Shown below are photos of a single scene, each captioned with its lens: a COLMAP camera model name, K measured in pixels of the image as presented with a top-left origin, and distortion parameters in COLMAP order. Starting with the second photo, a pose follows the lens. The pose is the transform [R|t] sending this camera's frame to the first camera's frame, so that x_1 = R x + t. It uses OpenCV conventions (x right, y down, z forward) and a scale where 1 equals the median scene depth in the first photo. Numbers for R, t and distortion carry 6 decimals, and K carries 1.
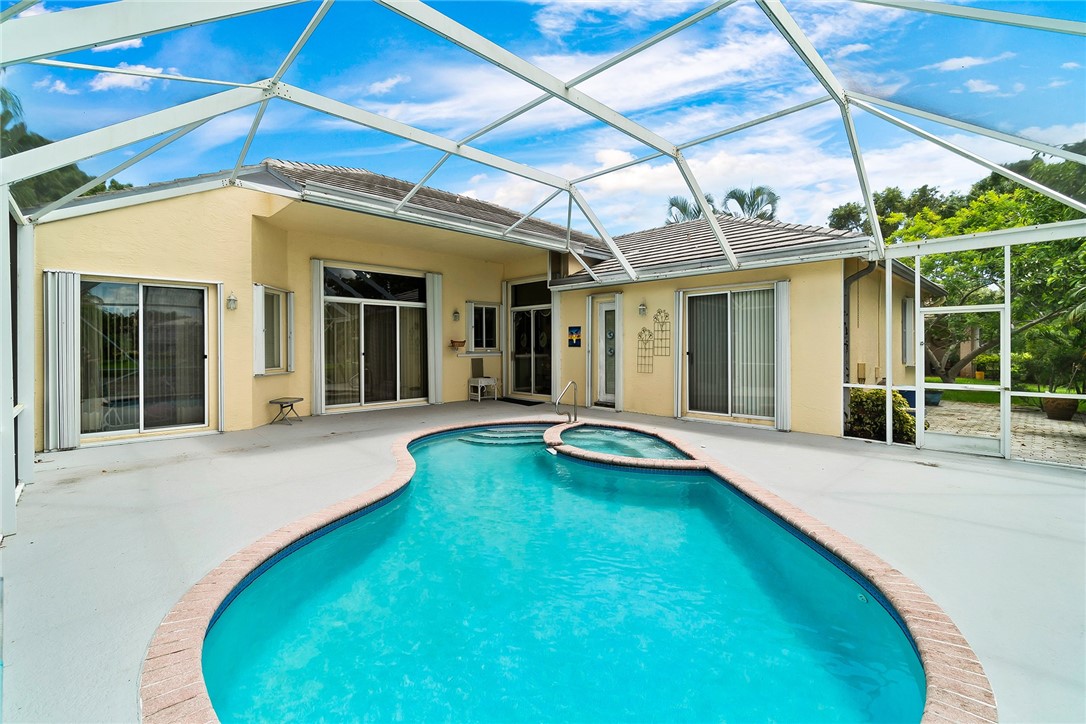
lens RADIAL K [[471.0, 0, 538.3], [0, 471.0, 360.2], [0, 0, 1]] dist [-0.000590, 0.000014]
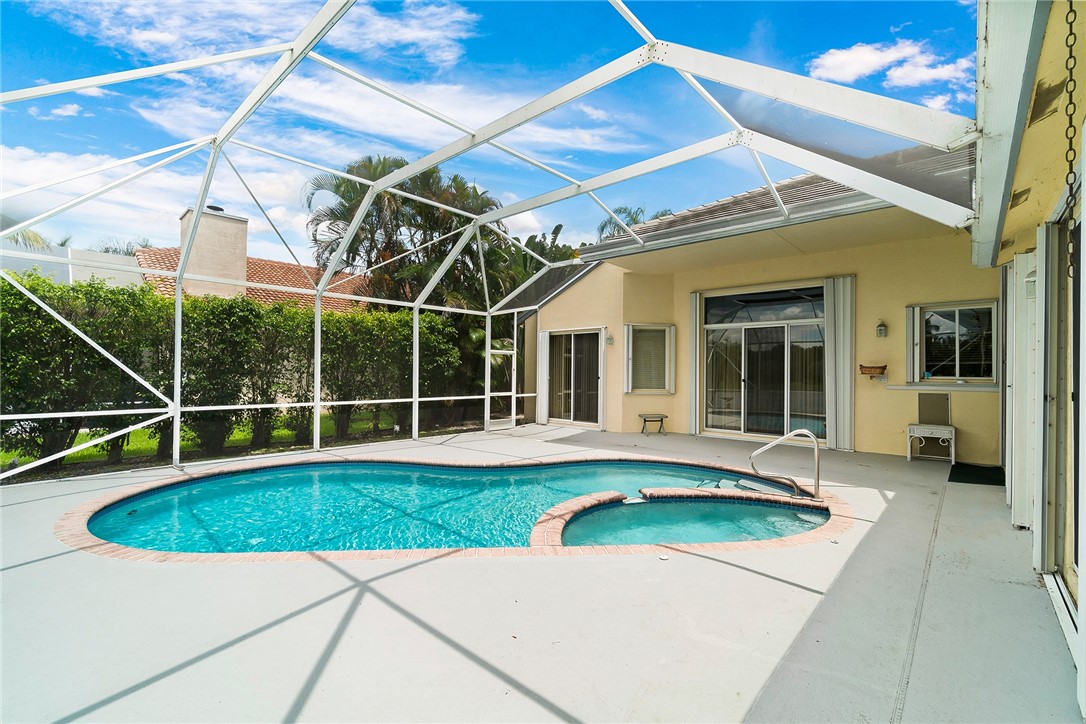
lens RADIAL K [[473.8, 0, 536.8], [0, 473.8, 364.3], [0, 0, 1]] dist [0.004043, 0.000656]
pose [[0.071510, -0.007294, -0.997413, 0.564958], [-0.037687, 0.999239, -0.010010, -0.020472], [0.996728, 0.038305, 0.071181, 0.511988]]
